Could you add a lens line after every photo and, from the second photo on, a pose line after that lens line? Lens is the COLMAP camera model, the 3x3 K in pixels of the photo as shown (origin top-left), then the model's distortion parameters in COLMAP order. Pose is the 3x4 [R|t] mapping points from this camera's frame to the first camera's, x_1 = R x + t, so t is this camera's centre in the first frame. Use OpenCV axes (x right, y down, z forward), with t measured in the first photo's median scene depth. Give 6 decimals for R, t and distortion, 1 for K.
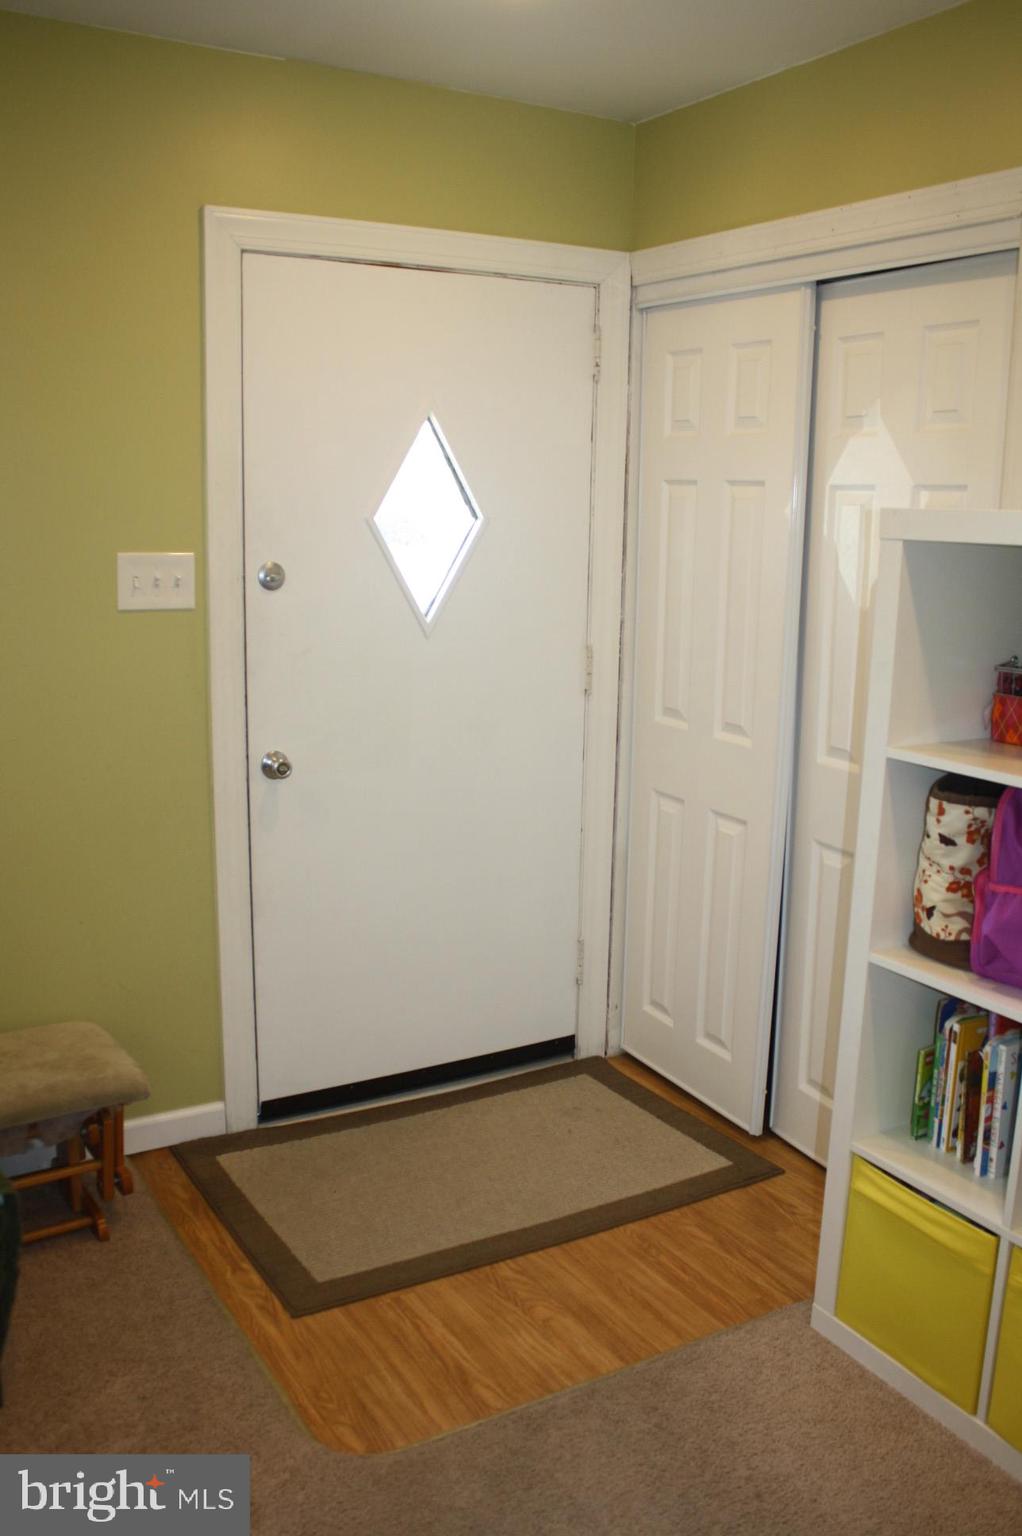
lens RADIAL K [[1355.9, 0, 501.1], [0, 1355.9, 776.9], [0, 0, 1]] dist [-0.100609, 0.000009]
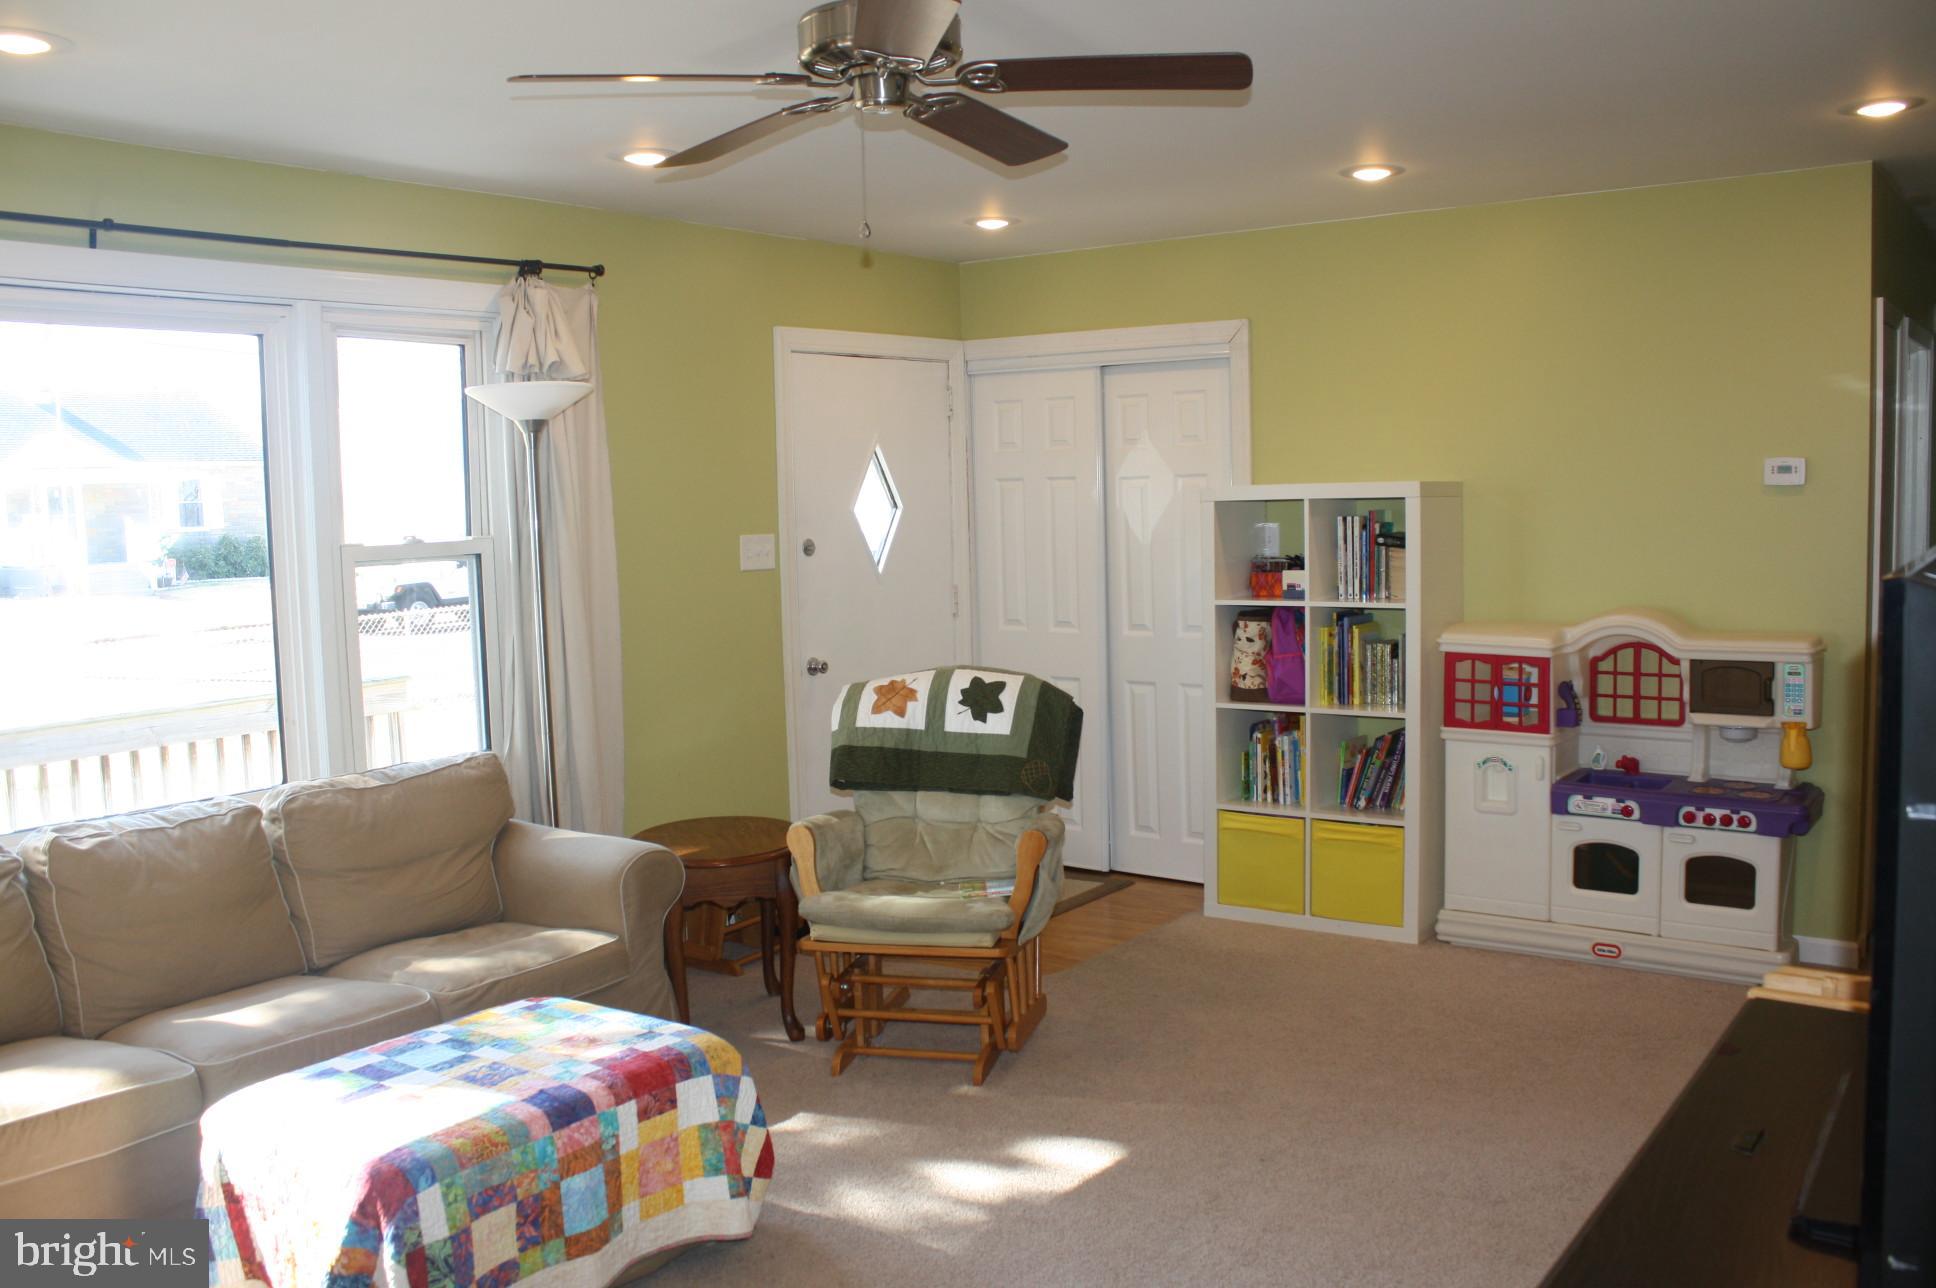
lens RADIAL K [[1612.7, 0, 966.8], [0, 1612.7, 638.7], [0, 0, 1]] dist [-0.163927, 0.139035]
pose [[0.917137, -0.078841, 0.390697, -0.839586], [0.123946, 0.988055, -0.091572, 0.175047], [-0.378810, 0.132409, 0.915953, -0.903801]]
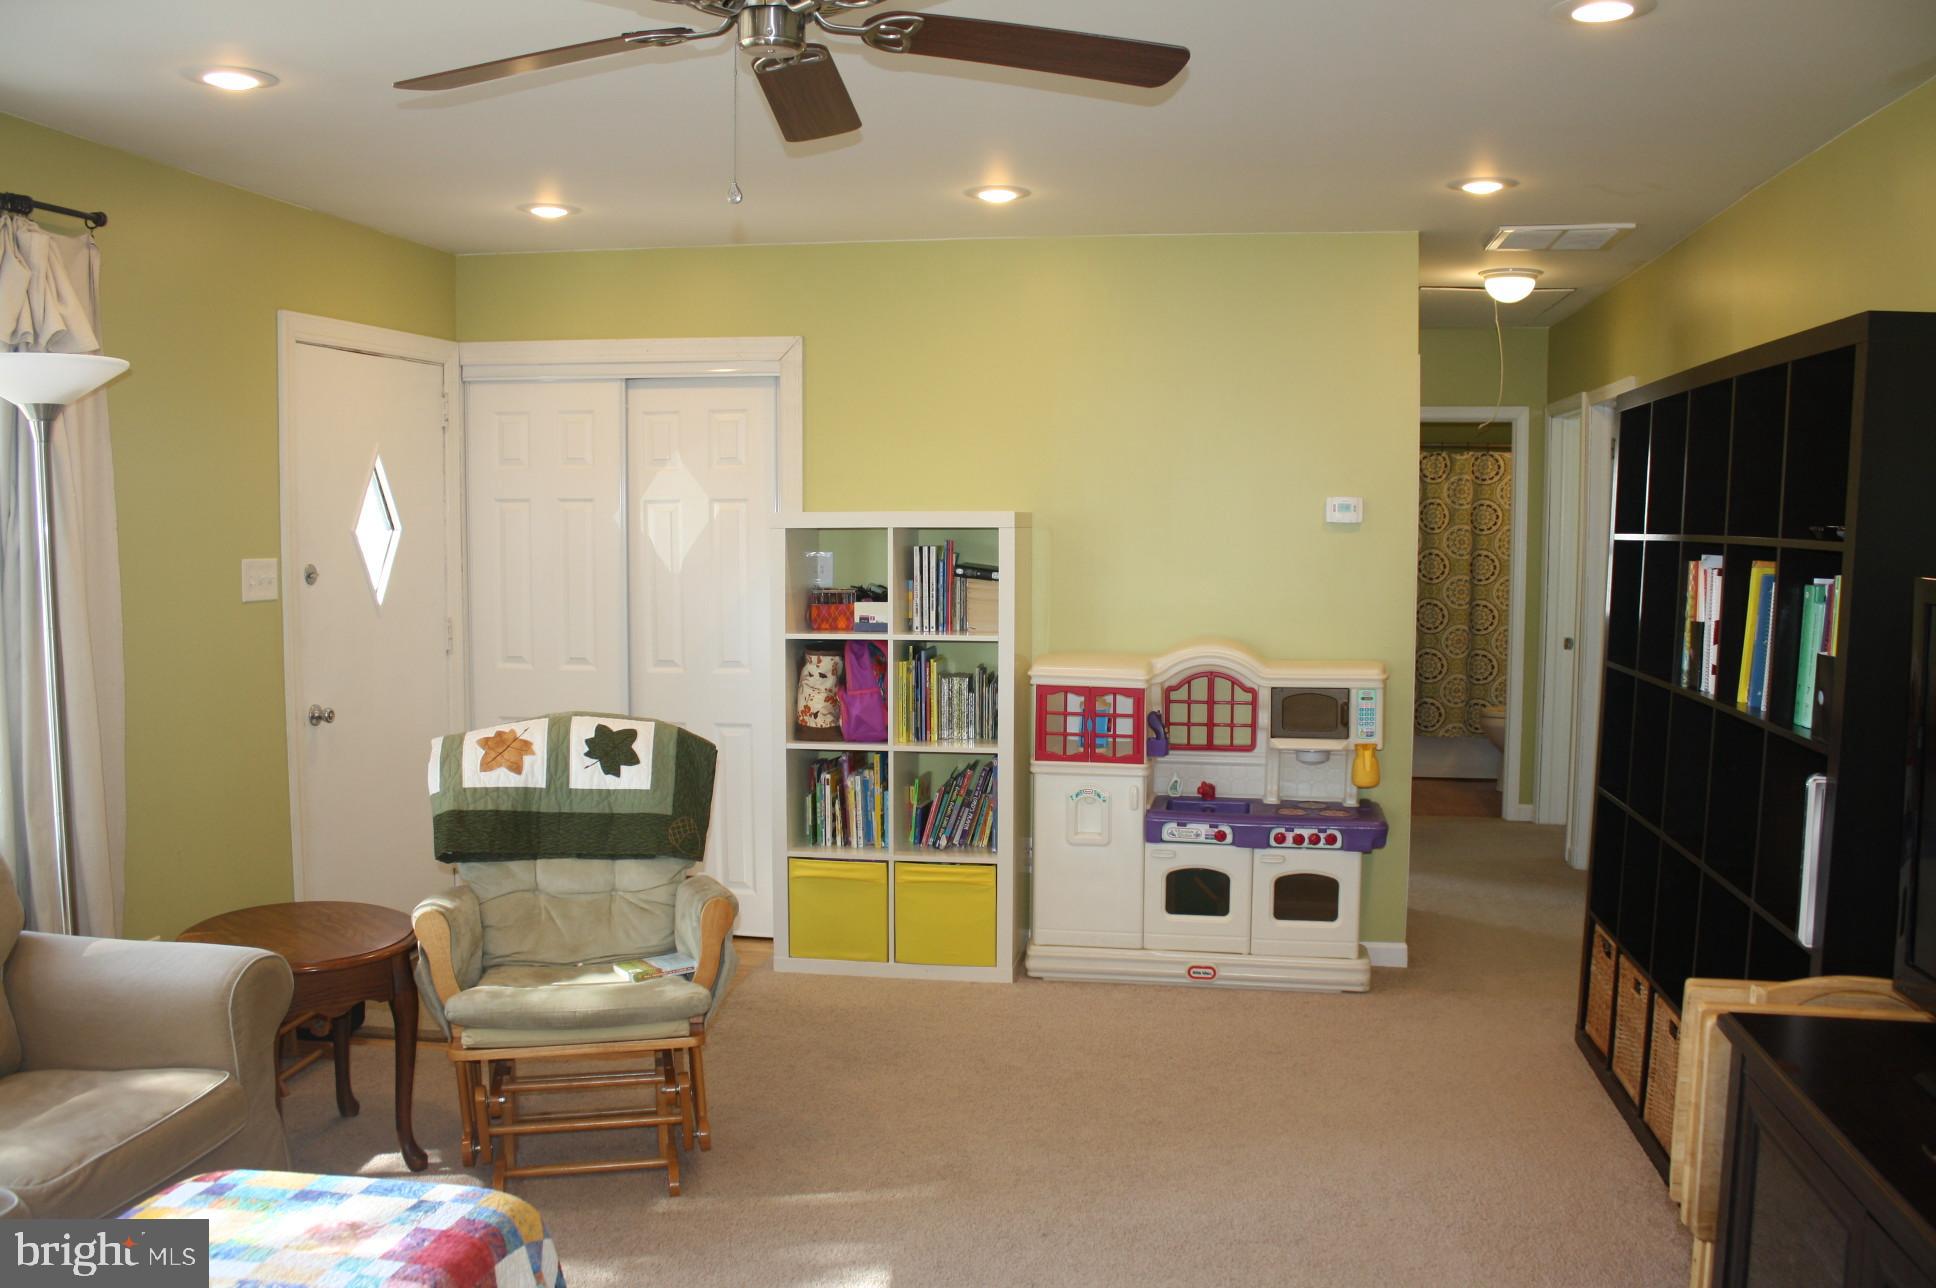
lens RADIAL K [[1612.7, 0, 967.1], [0, 1612.7, 642.1], [0, 0, 1]] dist [-0.163927, 0.139035]
pose [[0.641876, -0.079310, 0.762696, -1.066701], [0.167493, 0.985121, -0.038521, 0.099725], [-0.748292, 0.152471, 0.645609, -0.562254]]
